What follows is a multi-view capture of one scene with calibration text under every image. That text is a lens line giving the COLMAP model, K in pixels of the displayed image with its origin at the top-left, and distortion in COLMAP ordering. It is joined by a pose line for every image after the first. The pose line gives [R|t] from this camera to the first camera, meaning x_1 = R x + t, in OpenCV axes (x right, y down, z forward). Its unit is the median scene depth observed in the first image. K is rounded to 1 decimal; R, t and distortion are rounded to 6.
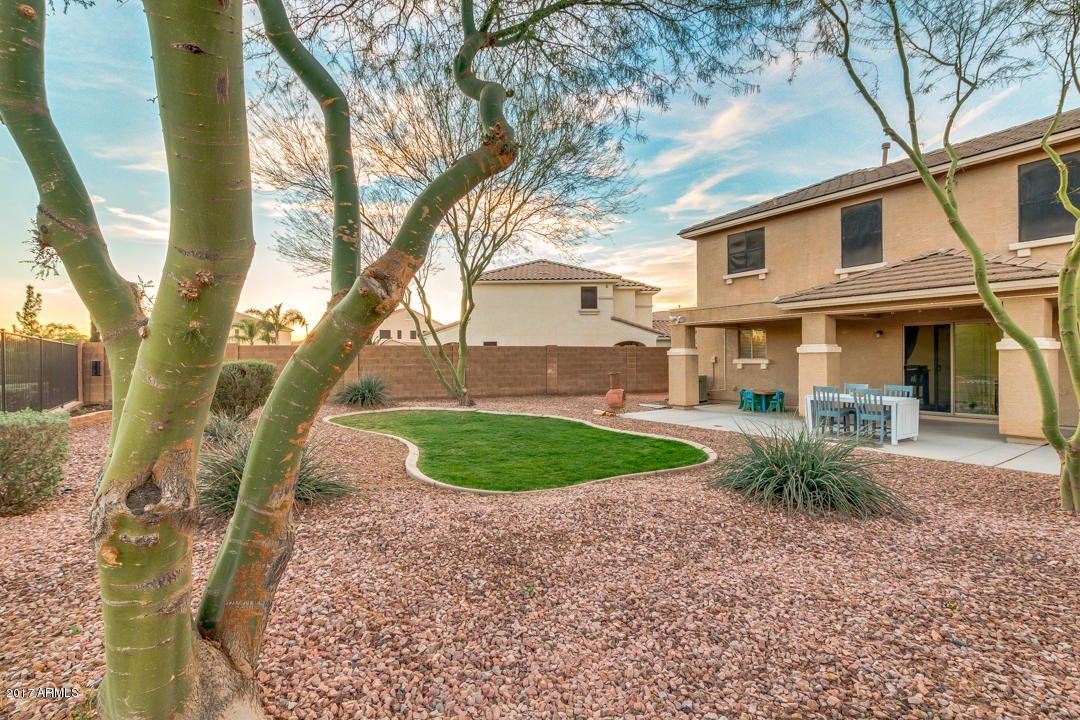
lens RADIAL K [[497.8, 0, 535.9], [0, 497.8, 358.7], [0, 0, 1]] dist [-0.002475, 0.001650]
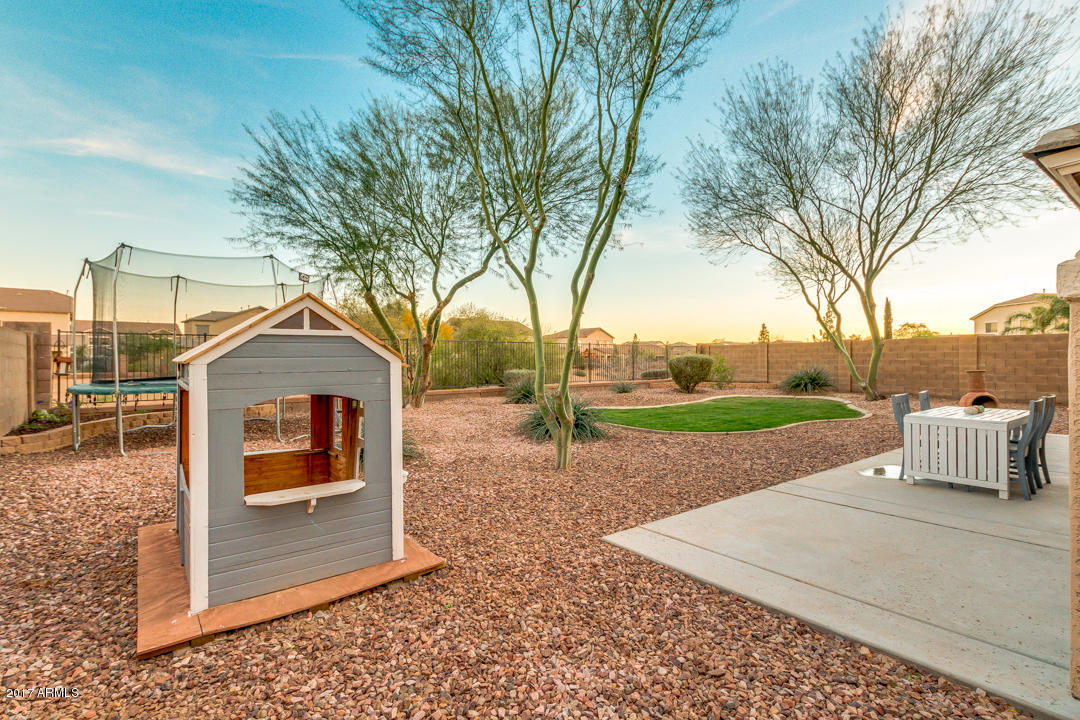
lens RADIAL K [[497.8, 0, 531.8], [0, 497.8, 357.0], [0, 0, 1]] dist [-0.002475, 0.001650]
pose [[0.061497, 0.002434, -0.998104, 0.620052], [0.005206, 0.999983, 0.002759, 0.002054], [0.998094, -0.005366, 0.061484, 0.219864]]
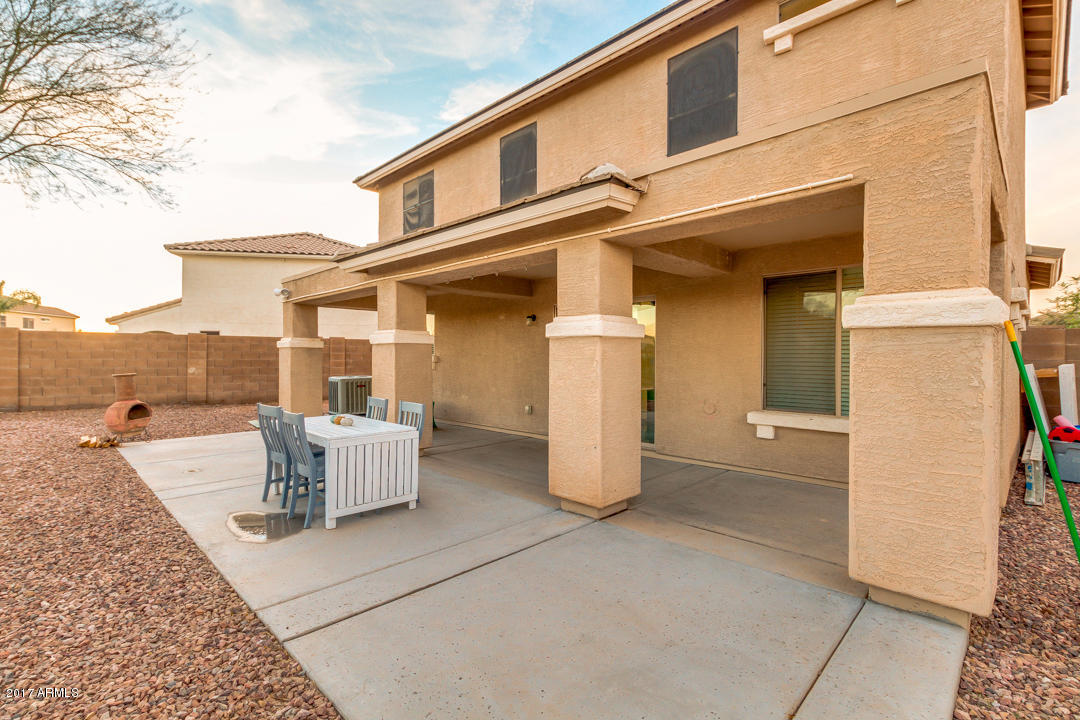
lens RADIAL K [[497.8, 0, 536.8], [0, 497.8, 355.5], [0, 0, 1]] dist [-0.002475, 0.001650]
pose [[0.978046, 0.011547, 0.208071, 0.378915], [-0.011185, 0.999933, -0.002915, 0.001231], [-0.208091, 0.000523, 0.978109, 0.225272]]
